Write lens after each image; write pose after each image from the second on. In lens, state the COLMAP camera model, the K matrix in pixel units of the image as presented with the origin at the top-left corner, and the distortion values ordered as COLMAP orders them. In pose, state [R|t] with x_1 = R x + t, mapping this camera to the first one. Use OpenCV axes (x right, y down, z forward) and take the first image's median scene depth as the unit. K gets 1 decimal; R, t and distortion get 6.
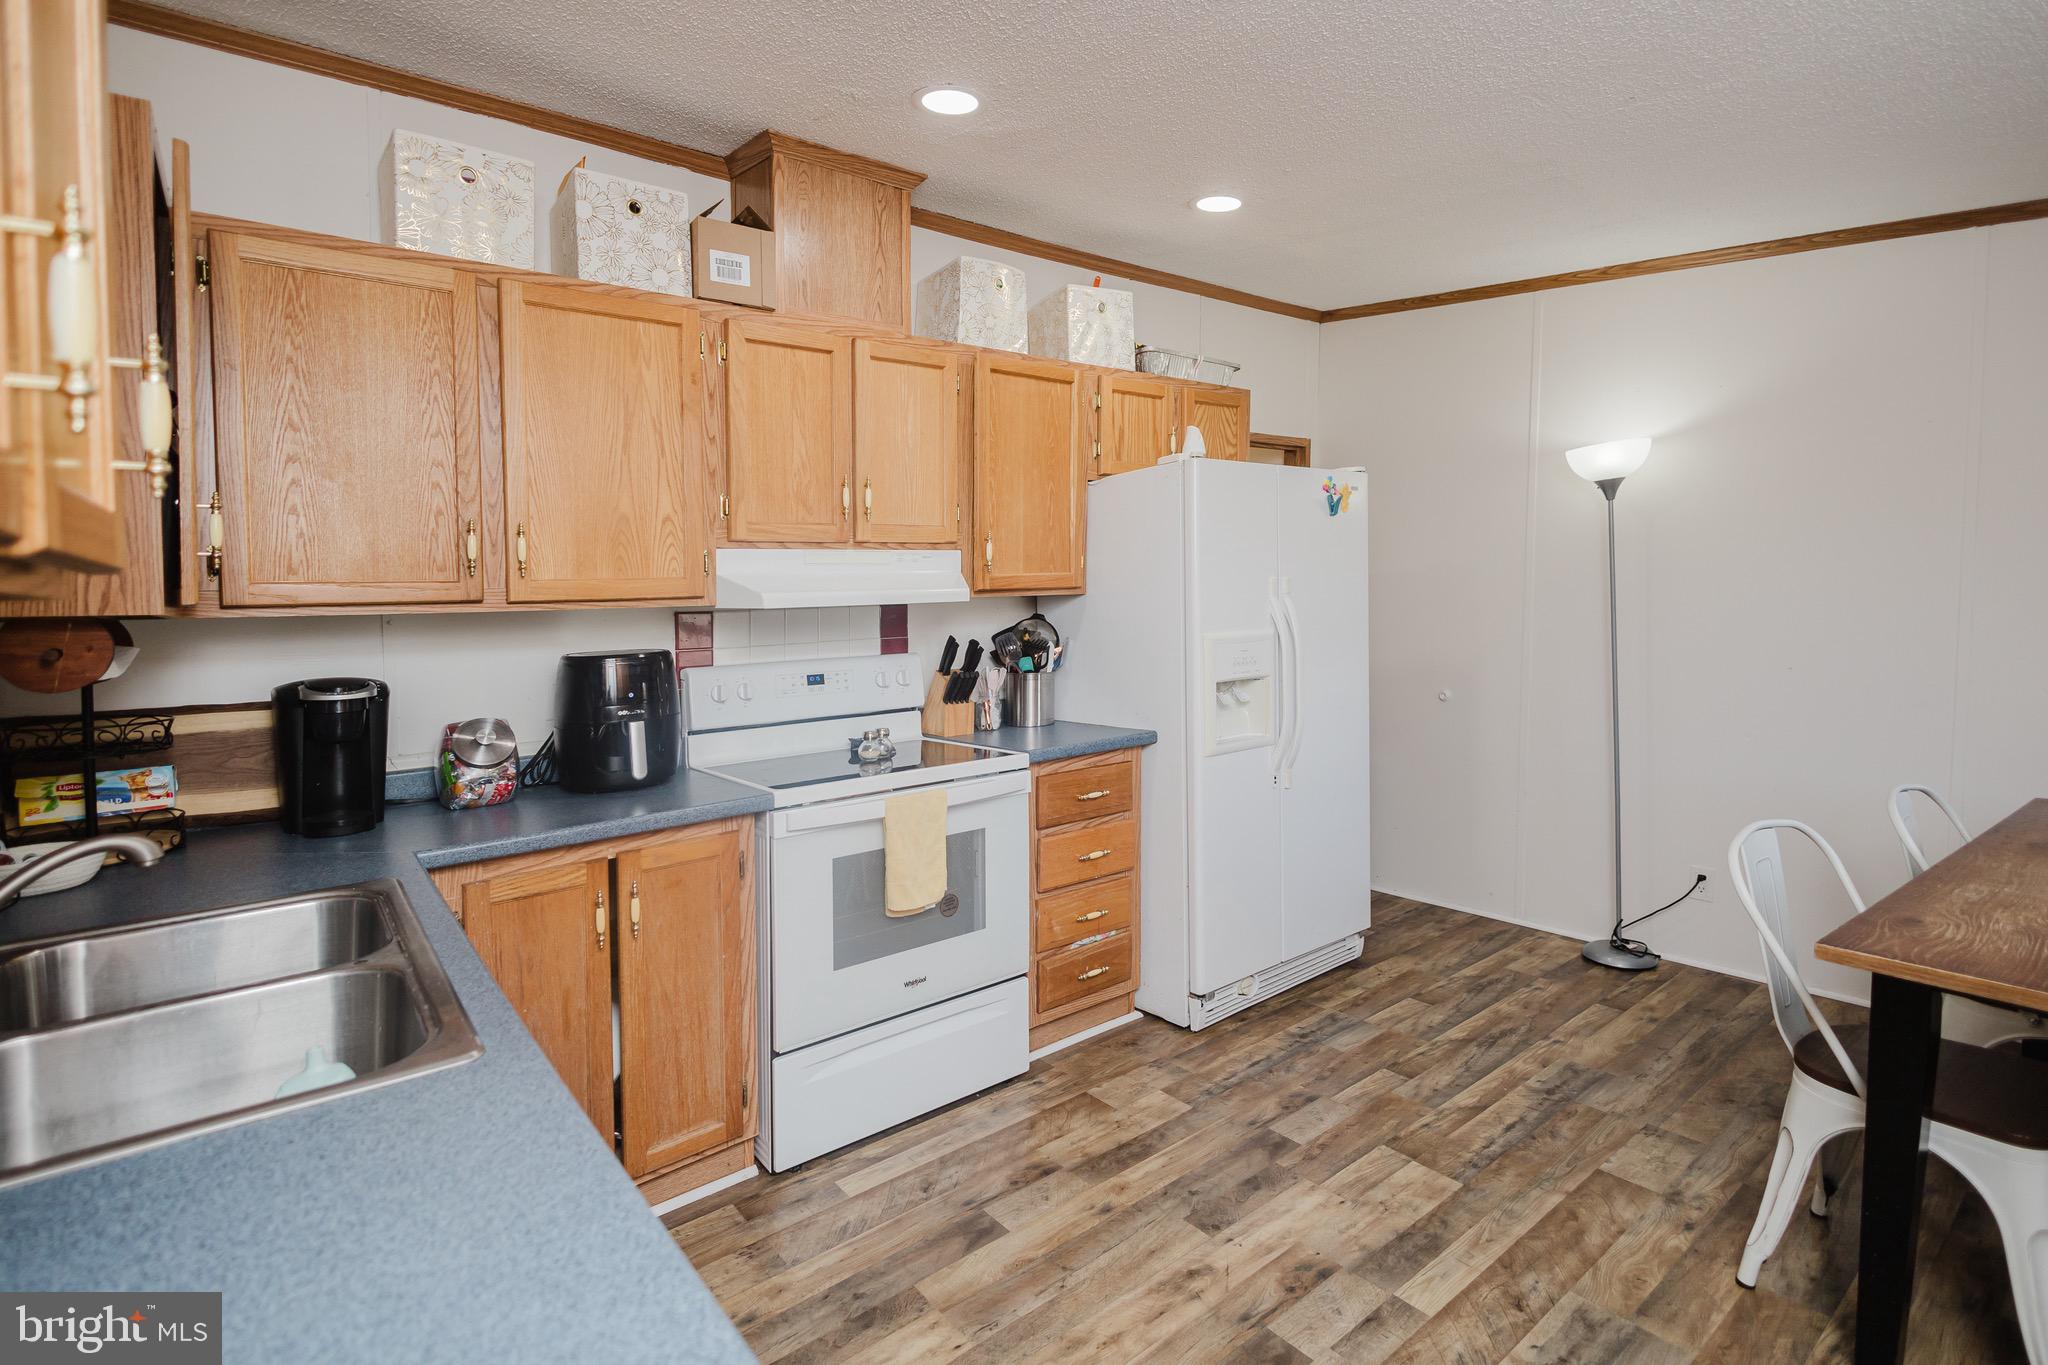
lens RADIAL K [[980.4, 0, 1017.3], [0, 980.4, 682.1], [0, 0, 1]] dist [0.010387, -0.003474]
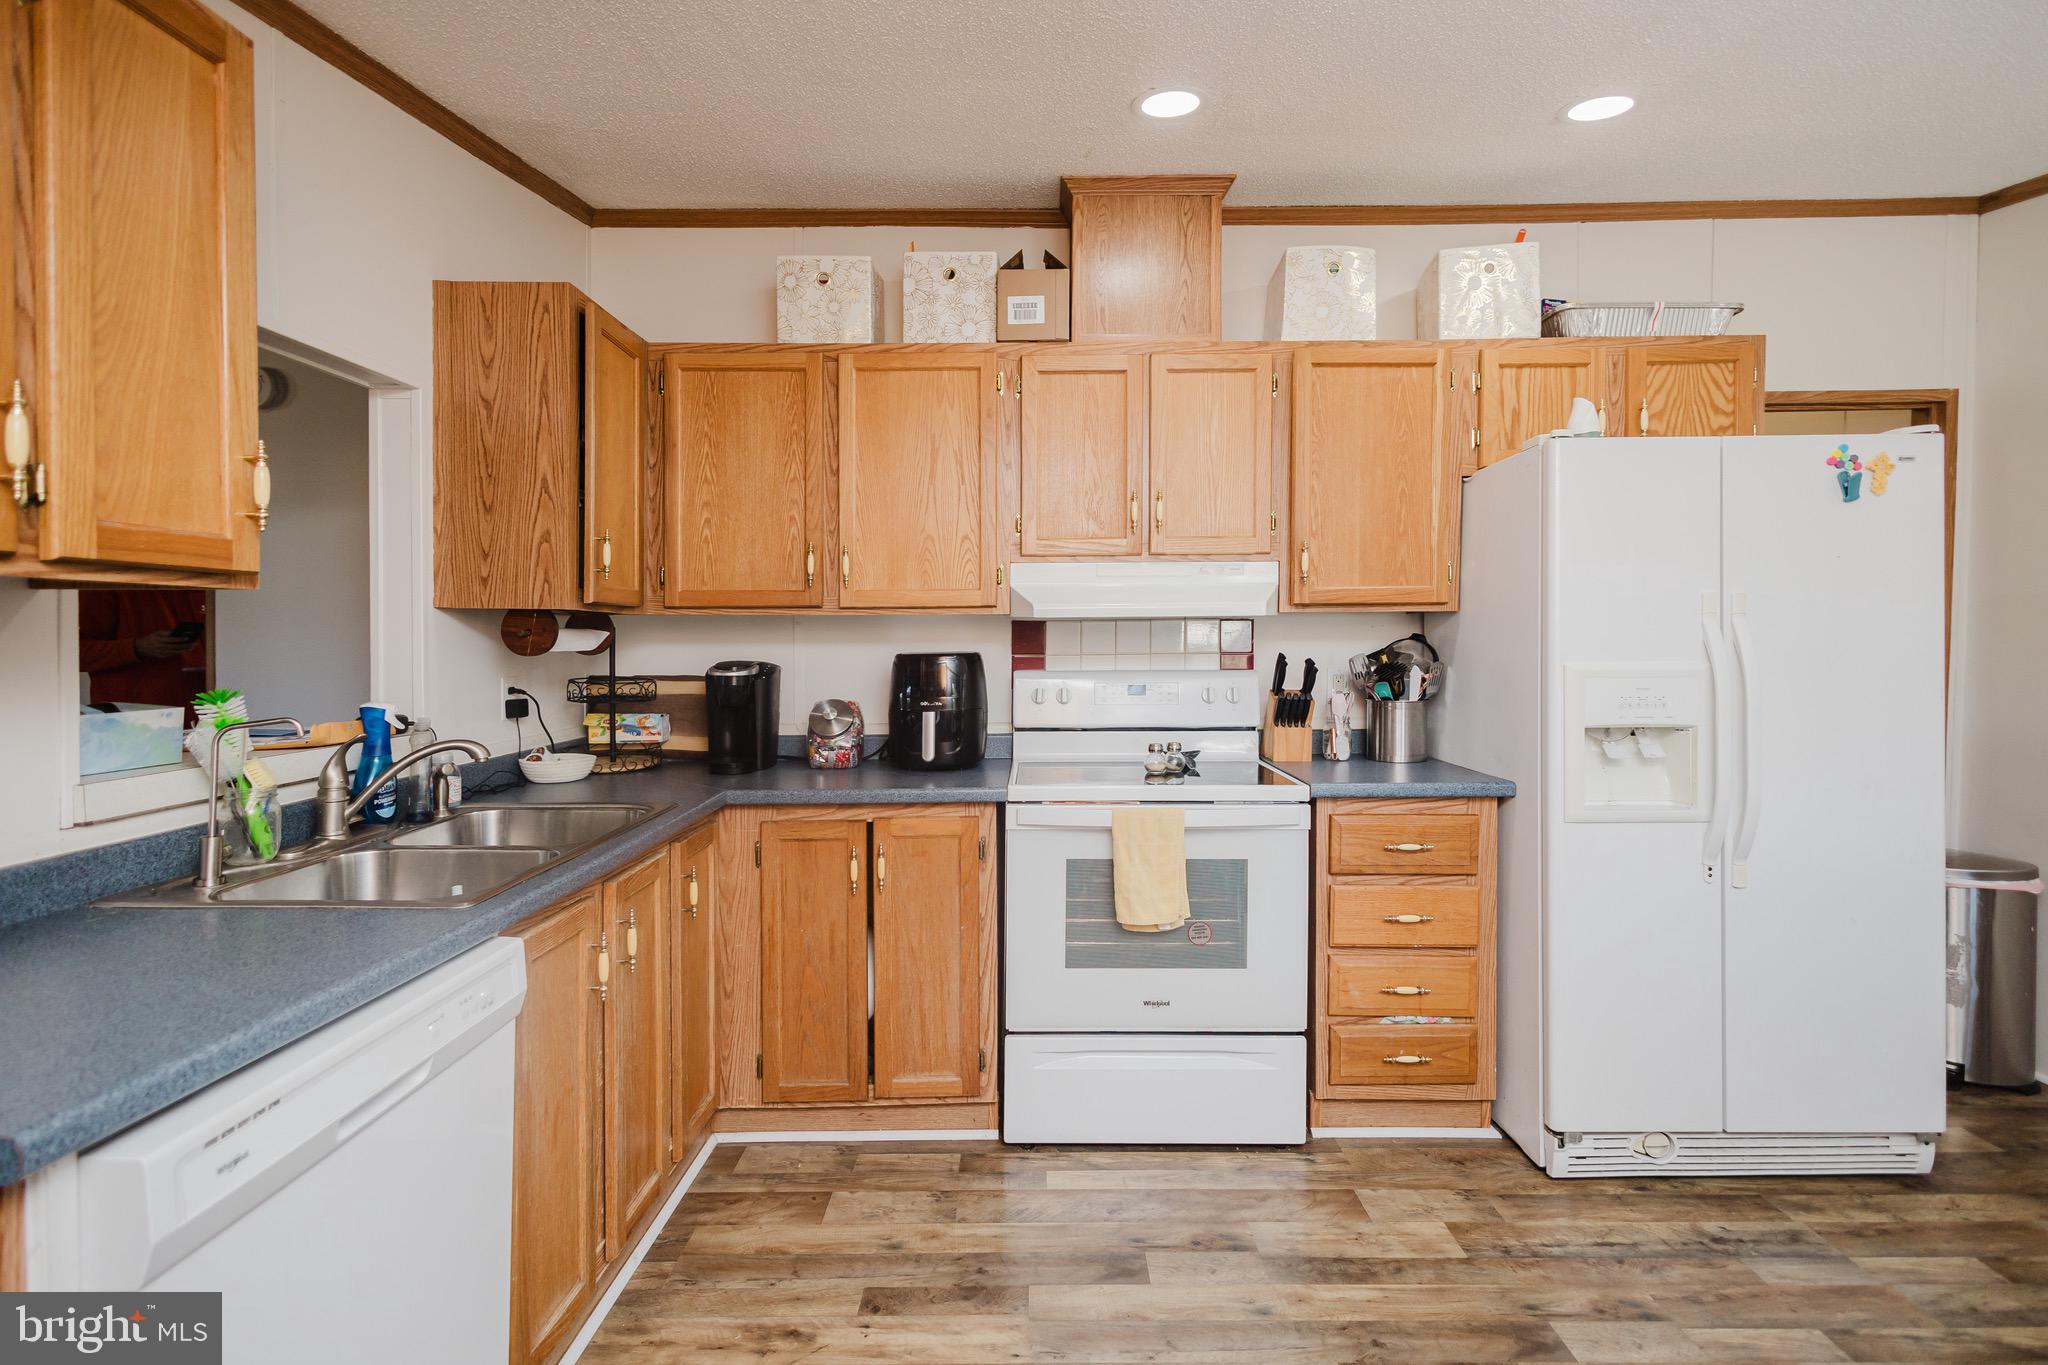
lens RADIAL K [[980.4, 0, 1017.0], [0, 980.4, 676.9], [0, 0, 1]] dist [0.010387, -0.003474]
pose [[0.779756, 0.055381, -0.623629, 0.388760], [-0.072175, 0.997391, -0.001672, -0.006415], [0.621909, 0.046314, 0.781719, 0.140708]]
